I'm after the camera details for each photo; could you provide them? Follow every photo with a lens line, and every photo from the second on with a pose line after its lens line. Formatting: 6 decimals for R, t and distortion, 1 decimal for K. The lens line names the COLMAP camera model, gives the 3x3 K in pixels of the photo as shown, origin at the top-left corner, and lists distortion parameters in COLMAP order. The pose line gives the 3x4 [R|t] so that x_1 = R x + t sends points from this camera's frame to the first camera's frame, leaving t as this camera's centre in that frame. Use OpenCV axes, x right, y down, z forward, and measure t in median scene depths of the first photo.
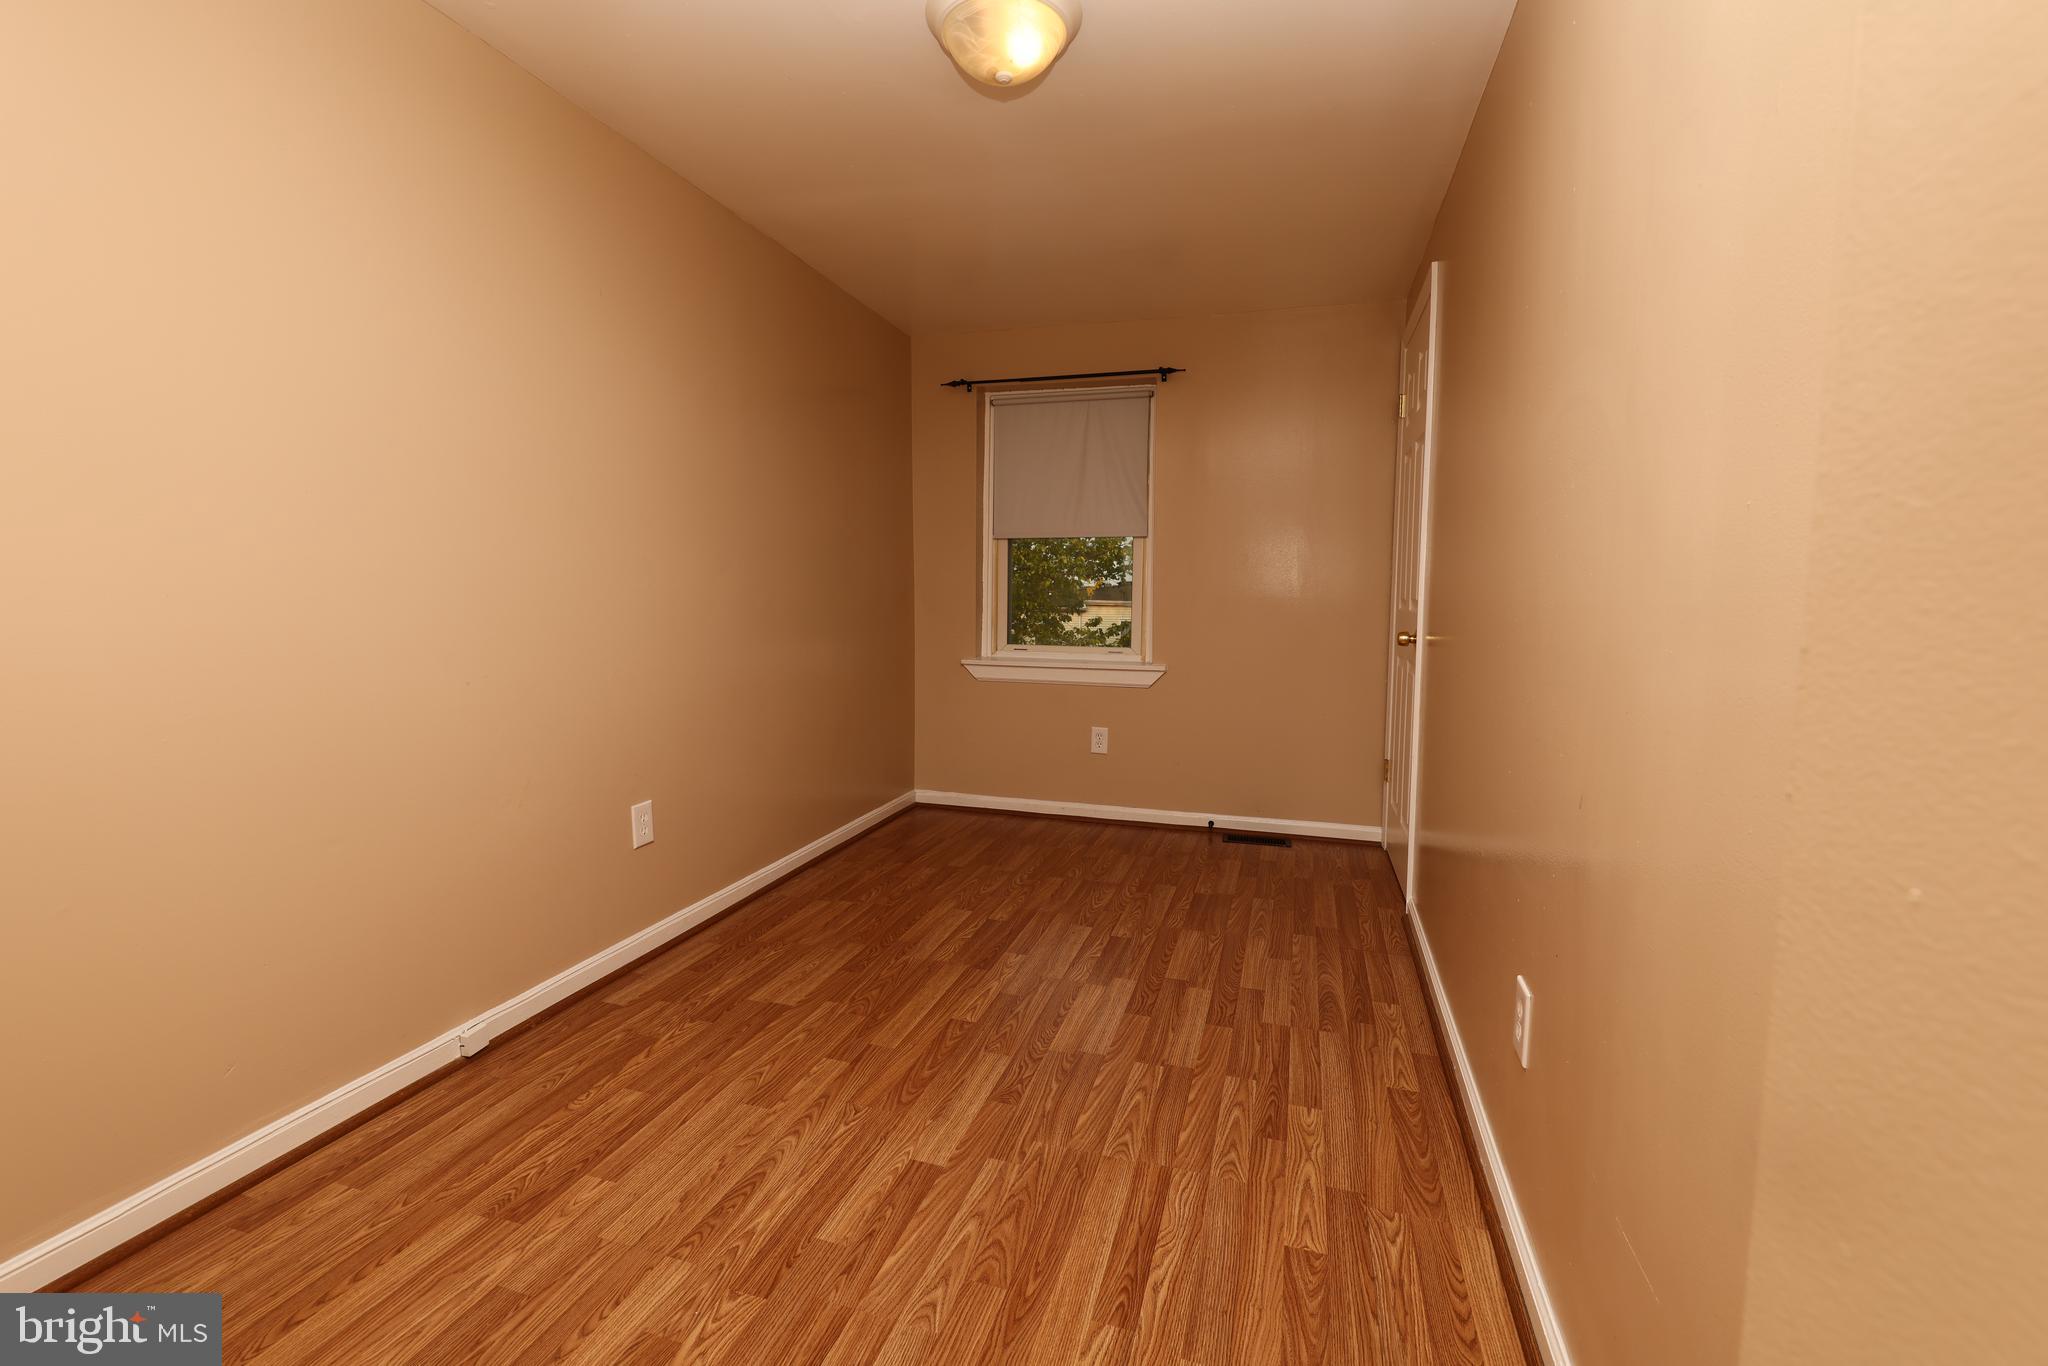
lens RADIAL K [[898.7, 0, 1021.6], [0, 898.7, 680.1], [0, 0, 1]] dist [0.007785, 0.000093]
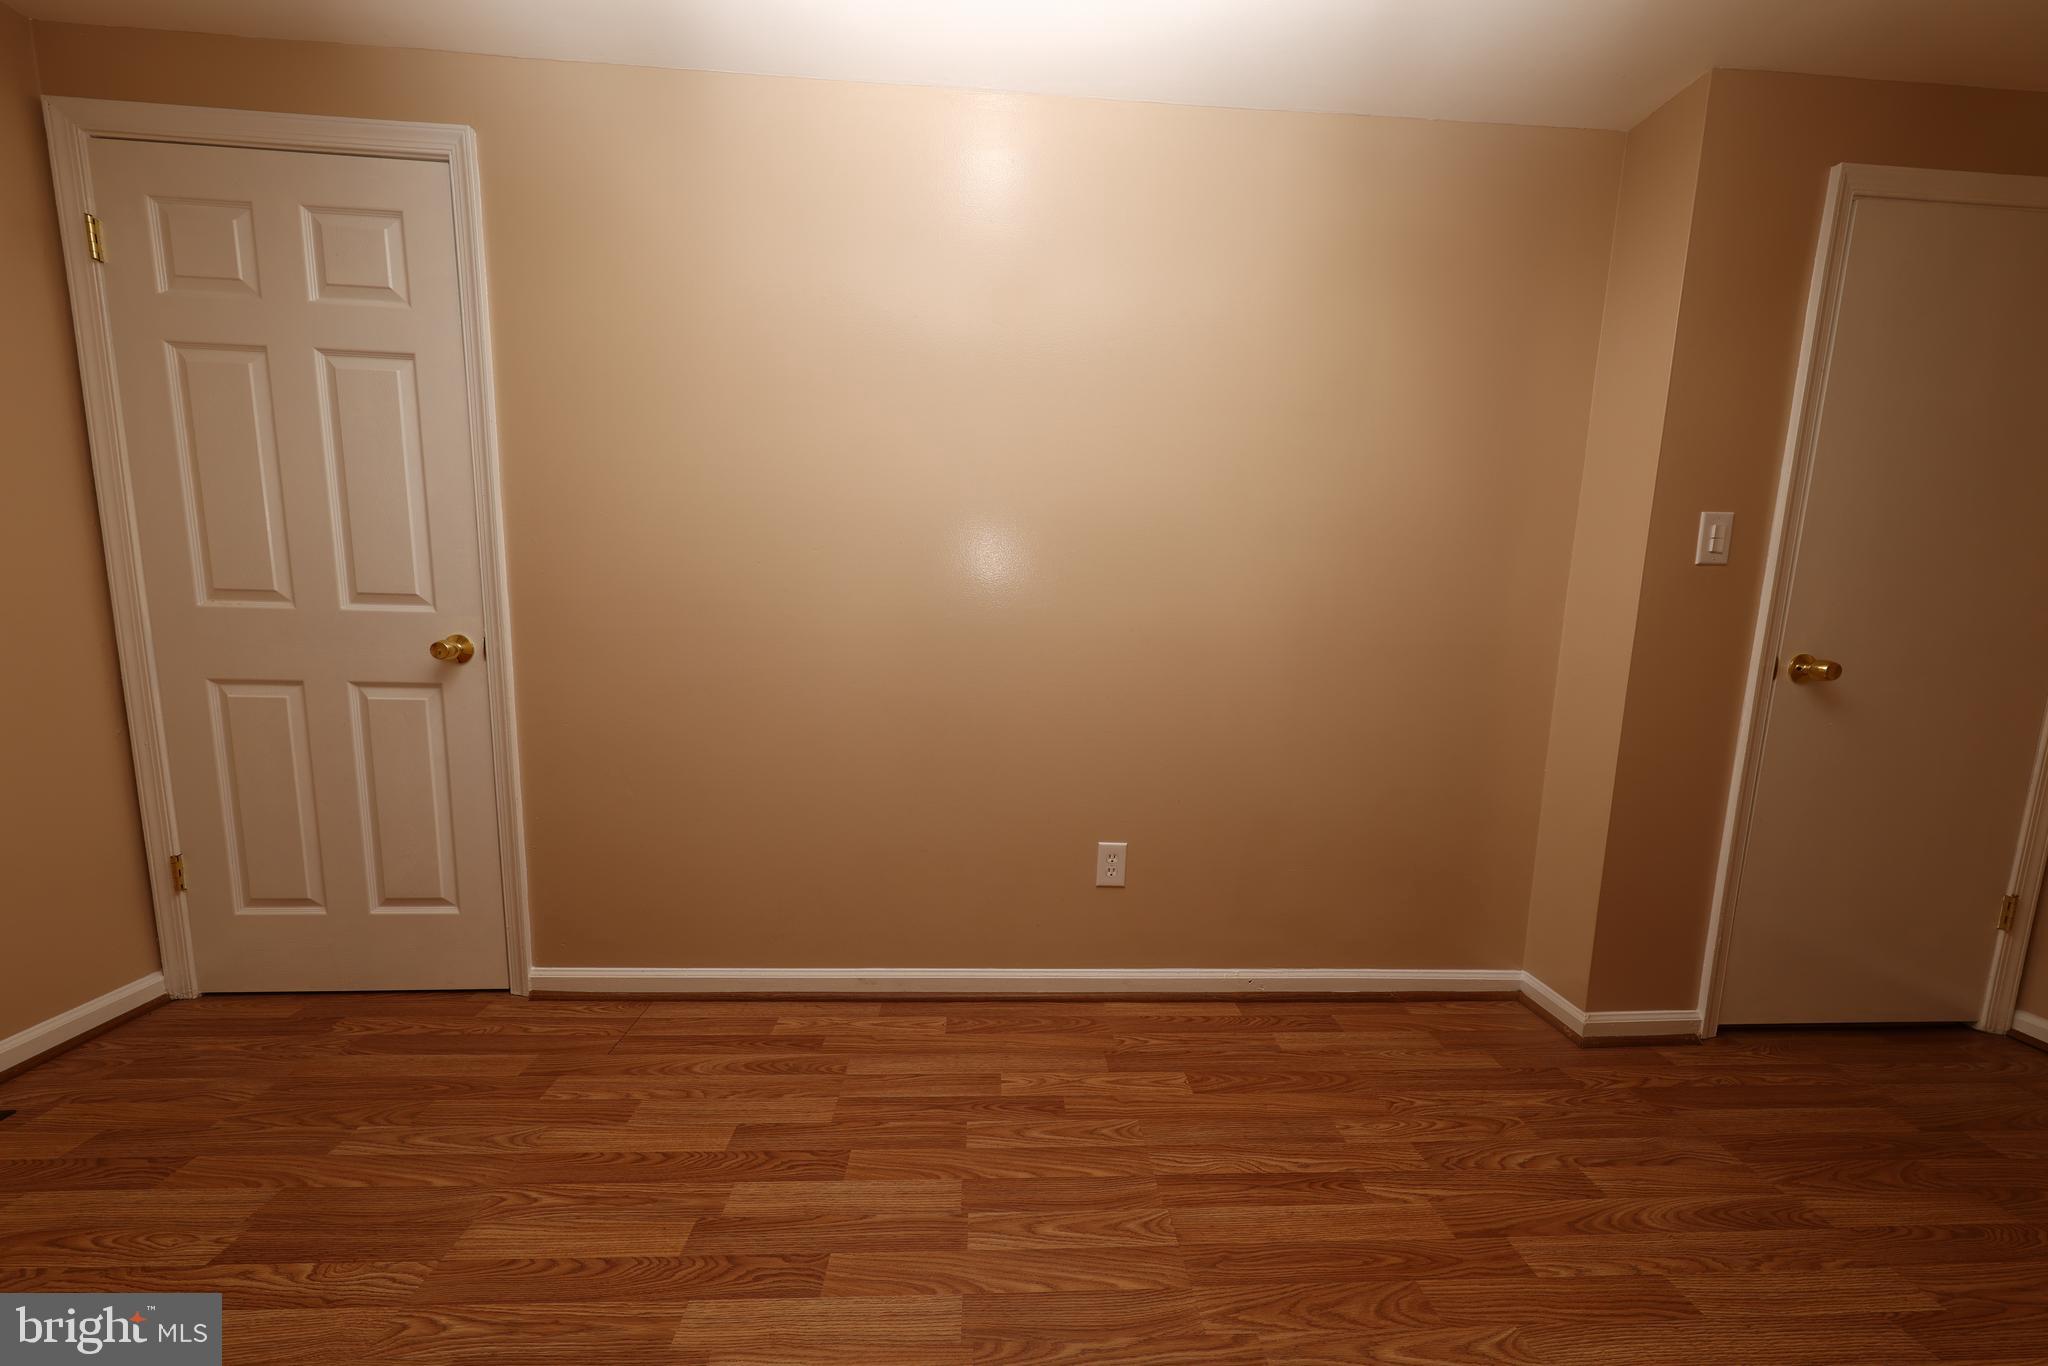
lens RADIAL K [[642.8, 0, 1017.9], [0, 642.8, 678.5], [0, 0, 1]] dist [0.001454, 0.000316]
pose [[-0.344610, -0.132283, 0.929379, -0.325718], [0.061105, 0.984761, 0.162823, -0.121098], [-0.936755, 0.112900, -0.331276, 1.126056]]
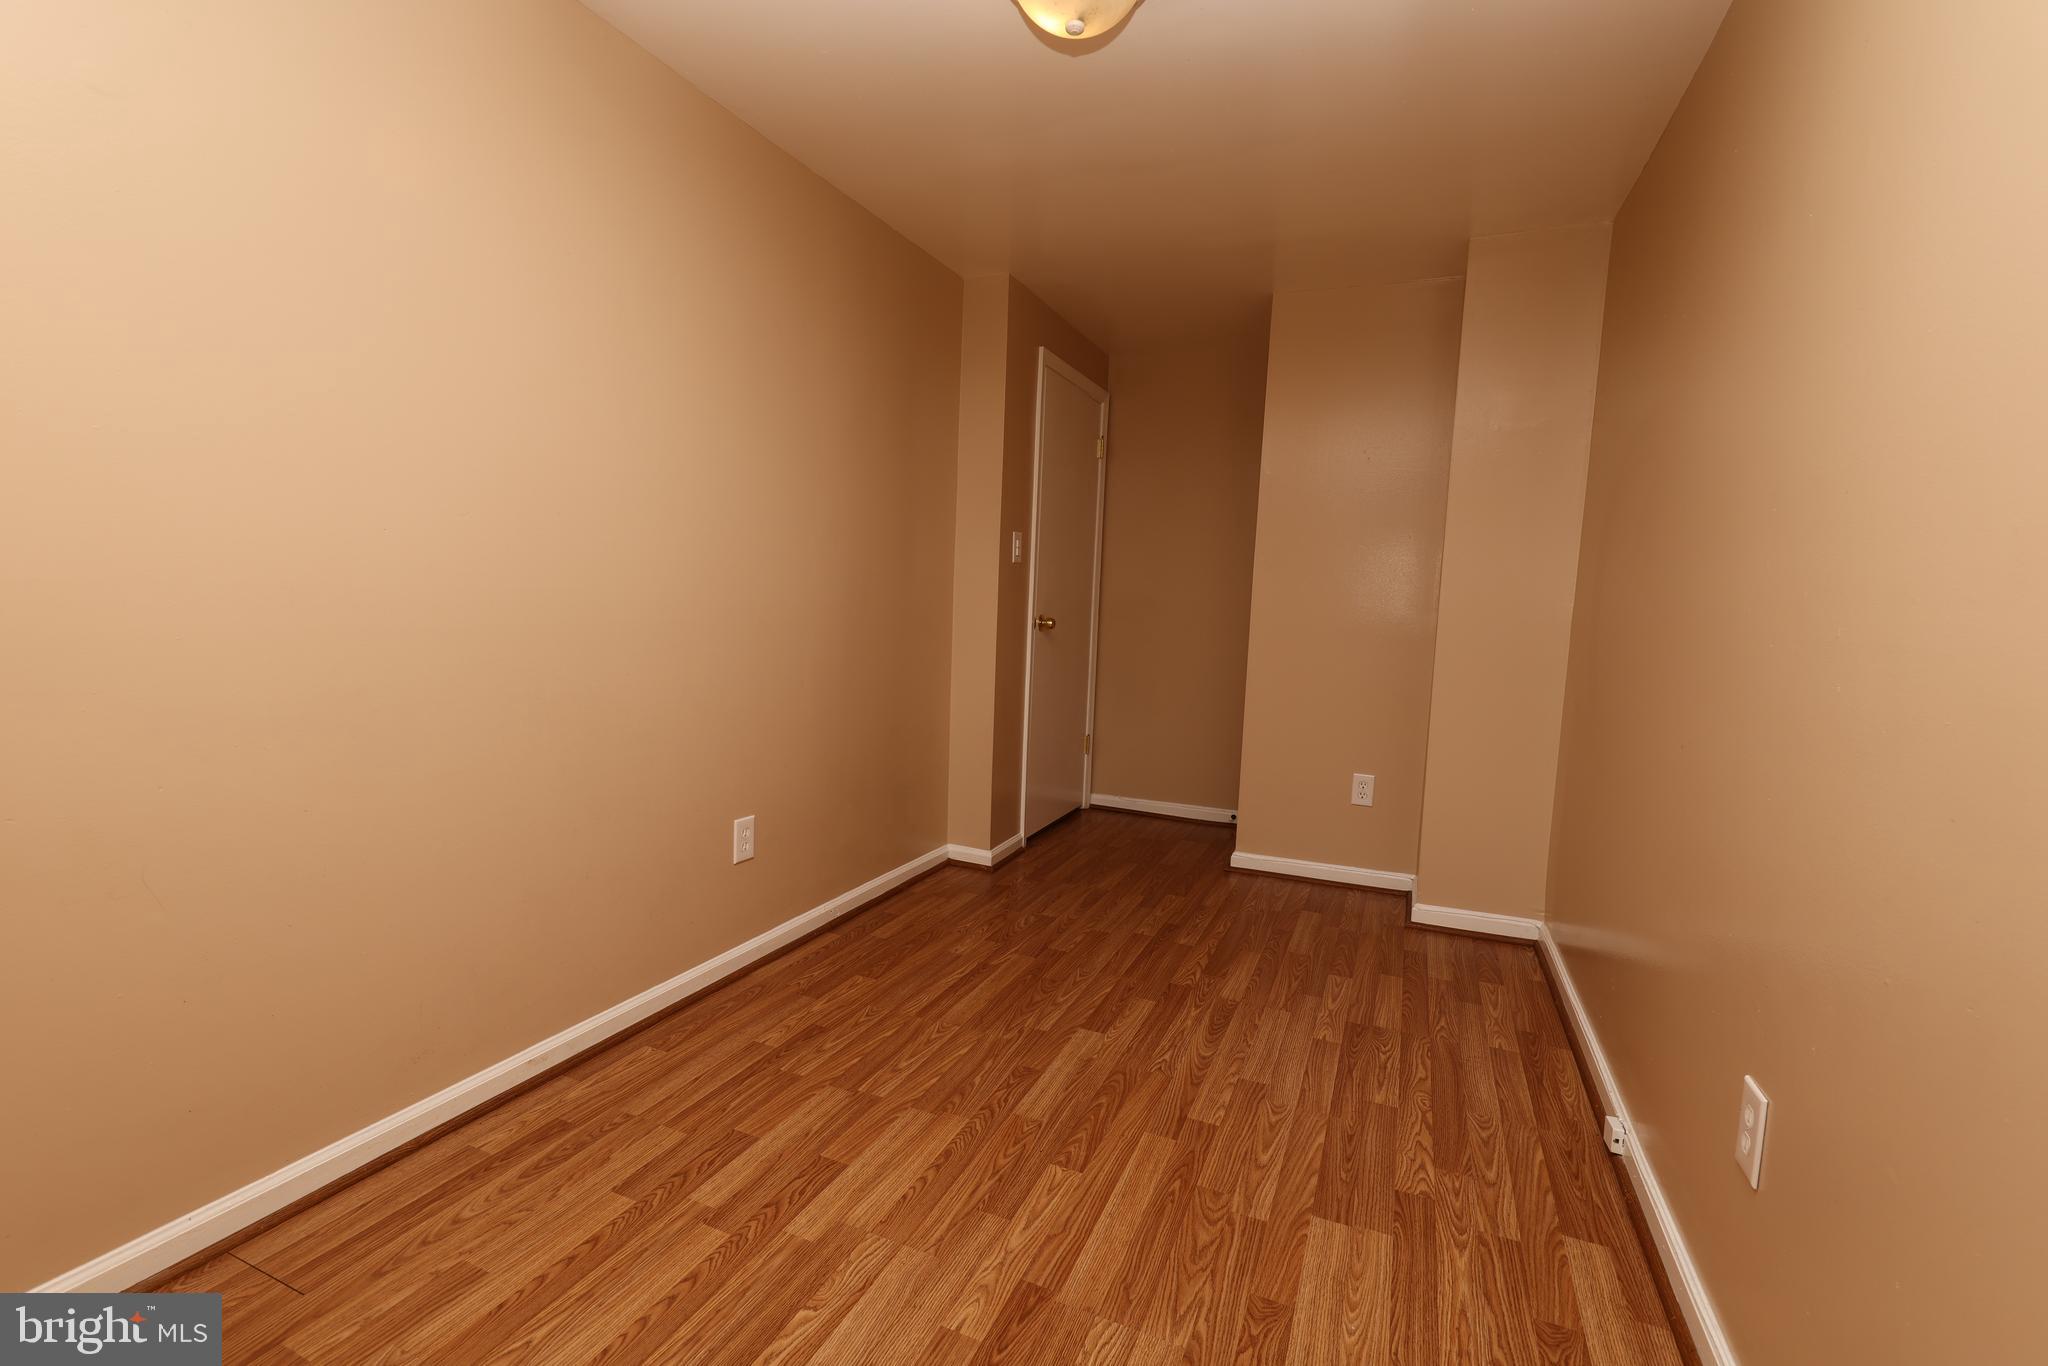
lens RADIAL K [[898.7, 0, 1017.2], [0, 898.7, 687.0], [0, 0, 1]] dist [0.007785, 0.000093]
pose [[-0.992019, -0.059378, 0.111236, -0.095356], [-0.036200, 0.979159, 0.199841, -0.195416], [-0.120784, 0.194219, -0.973494, 1.886931]]
